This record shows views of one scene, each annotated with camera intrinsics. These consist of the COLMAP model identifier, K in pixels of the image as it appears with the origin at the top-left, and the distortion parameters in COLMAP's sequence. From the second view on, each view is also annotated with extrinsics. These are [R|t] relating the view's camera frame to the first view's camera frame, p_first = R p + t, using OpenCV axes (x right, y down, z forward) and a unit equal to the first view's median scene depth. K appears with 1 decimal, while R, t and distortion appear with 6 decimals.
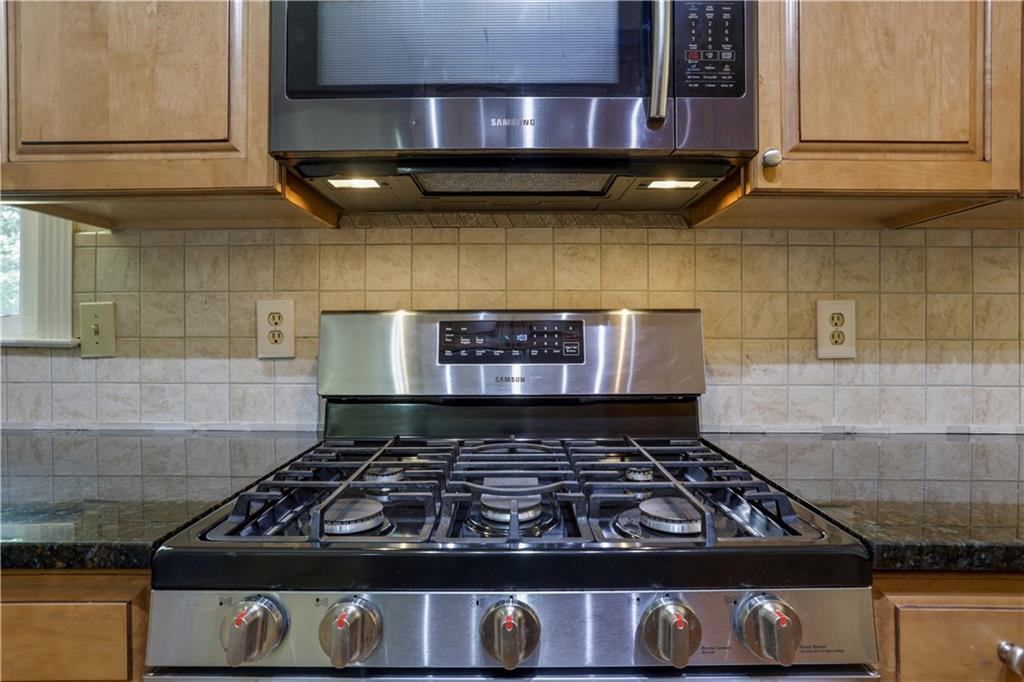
lens RADIAL K [[471.5, 0, 511.2], [0, 471.5, 337.0], [0, 0, 1]] dist [-0.026094, 0.003972]
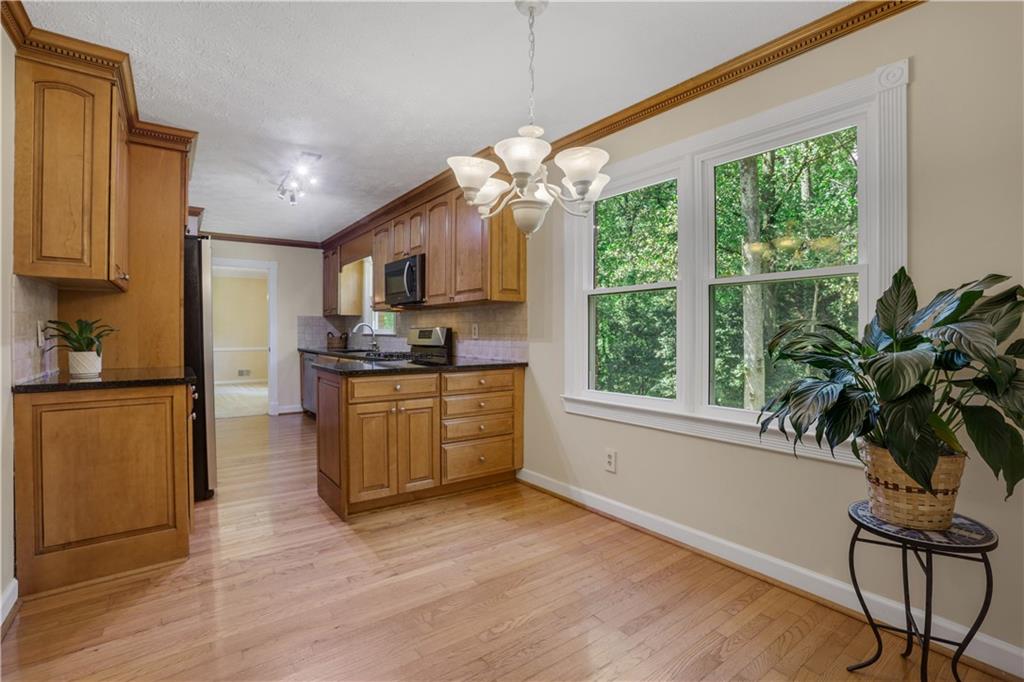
lens RADIAL K [[471.5, 0, 479.1], [0, 471.5, 340.6], [0, 0, 1]] dist [-0.026094, 0.003972]
pose [[0.560730, 0.012359, -0.827907, 4.029933], [-0.007873, 0.999923, 0.009595, 0.022473], [0.827961, 0.001138, 0.560784, -1.217005]]
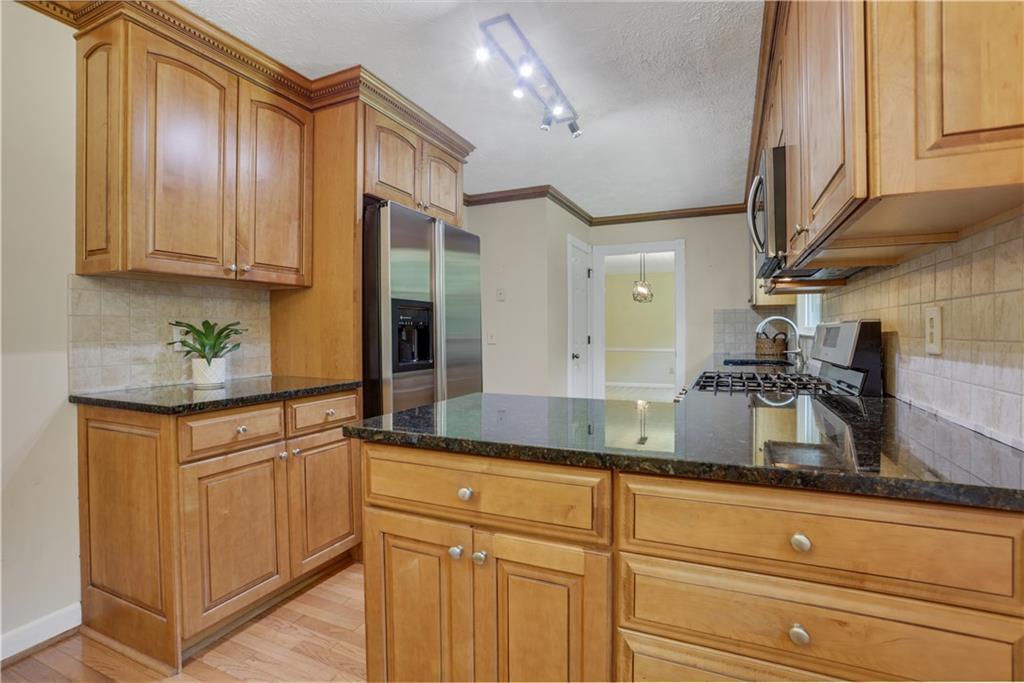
lens RADIAL K [[471.5, 0, 518.4], [0, 471.5, 342.6], [0, 0, 1]] dist [-0.026094, 0.003972]
pose [[-0.395517, 0.020574, -0.918228, 2.271878], [-0.006258, 0.999666, 0.025094, -0.008058], [0.918437, 0.015671, -0.395256, 0.467523]]
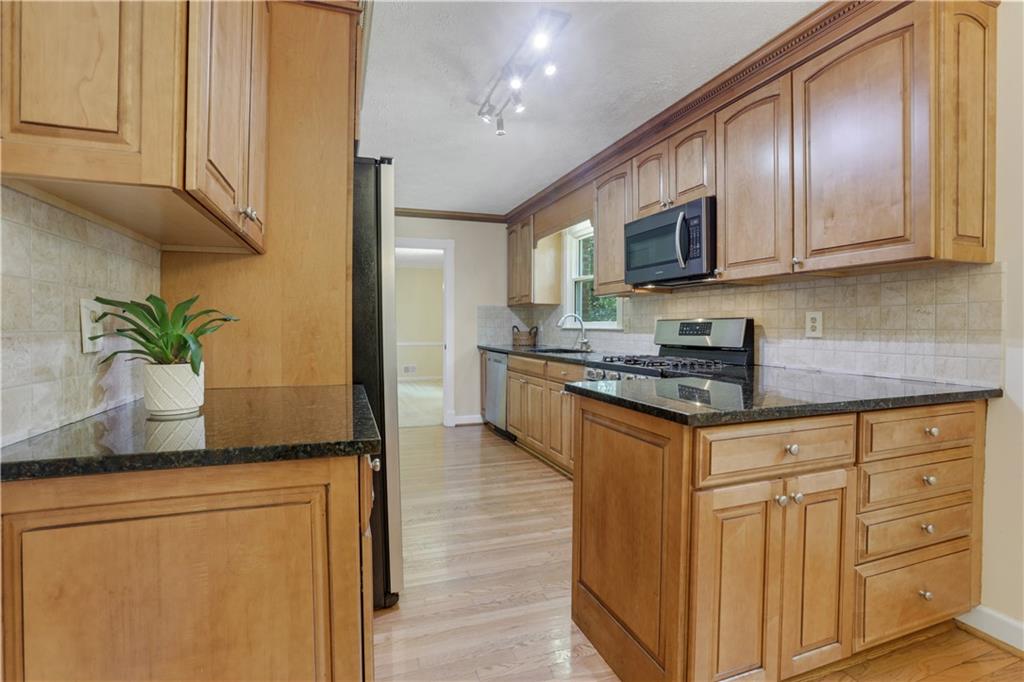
lens RADIAL K [[471.5, 0, 512.0], [0, 471.5, 339.6], [0, 0, 1]] dist [-0.026094, 0.003972]
pose [[0.353753, 0.024743, -0.935011, 2.296534], [-0.012530, 0.999686, 0.021714, 0.025556], [0.935255, 0.004034, 0.353952, -1.170292]]
